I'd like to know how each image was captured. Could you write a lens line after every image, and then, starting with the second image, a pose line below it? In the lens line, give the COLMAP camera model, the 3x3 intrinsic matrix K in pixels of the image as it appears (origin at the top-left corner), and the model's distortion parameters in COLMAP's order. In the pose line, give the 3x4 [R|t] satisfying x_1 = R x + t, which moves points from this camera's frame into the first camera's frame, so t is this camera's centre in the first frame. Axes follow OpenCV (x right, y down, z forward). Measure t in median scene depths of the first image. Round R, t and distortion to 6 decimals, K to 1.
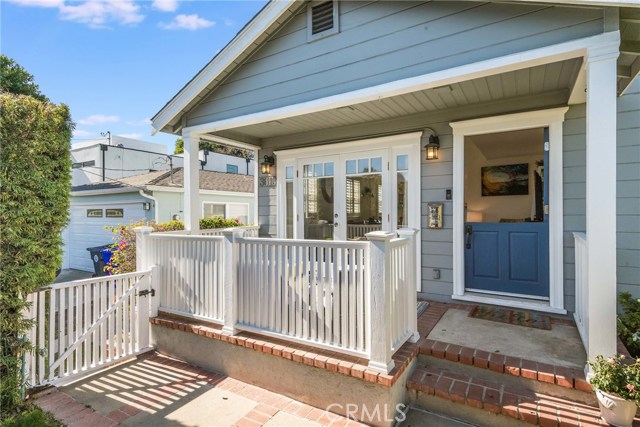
lens RADIAL K [[343.6, 0, 318.5], [0, 343.6, 213.1], [0, 0, 1]] dist [0.029386, -0.008558]
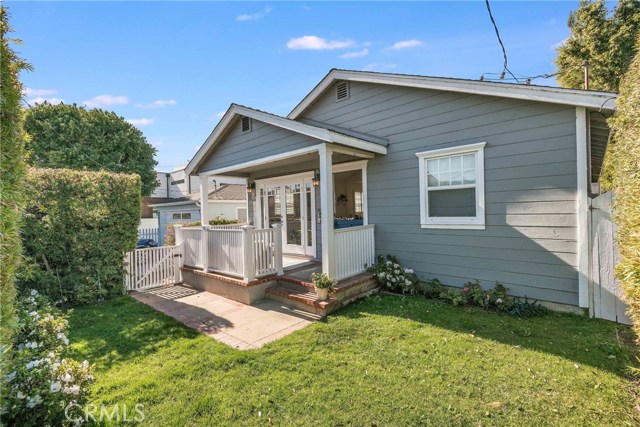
lens RADIAL K [[292.7, 0, 314.5], [0, 292.7, 213.2], [0, 0, 1]] dist [0.009249, -0.002489]
pose [[0.982220, -0.021764, -0.186466, 0.726879], [0.023396, 0.999705, 0.006555, -0.024630], [0.186268, -0.010801, 0.982440, -0.662946]]
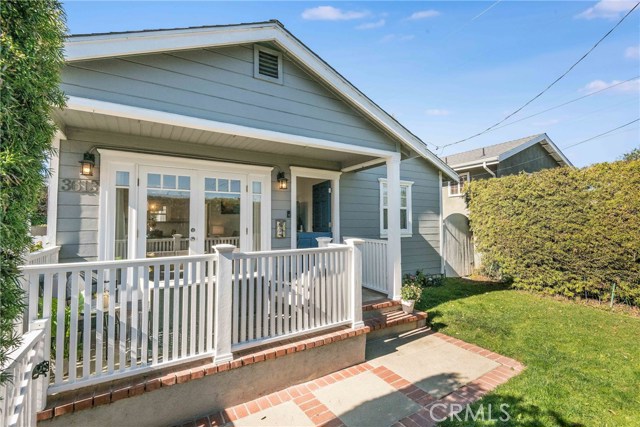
lens RADIAL K [[292.7, 0, 321.5], [0, 292.7, 213.7], [0, 0, 1]] dist [0.009249, -0.002489]
pose [[0.428818, 0.037714, 0.902603, -0.791114], [0.003223, 0.999058, -0.043275, -0.003045], [-0.903385, 0.021466, 0.428293, 0.397684]]
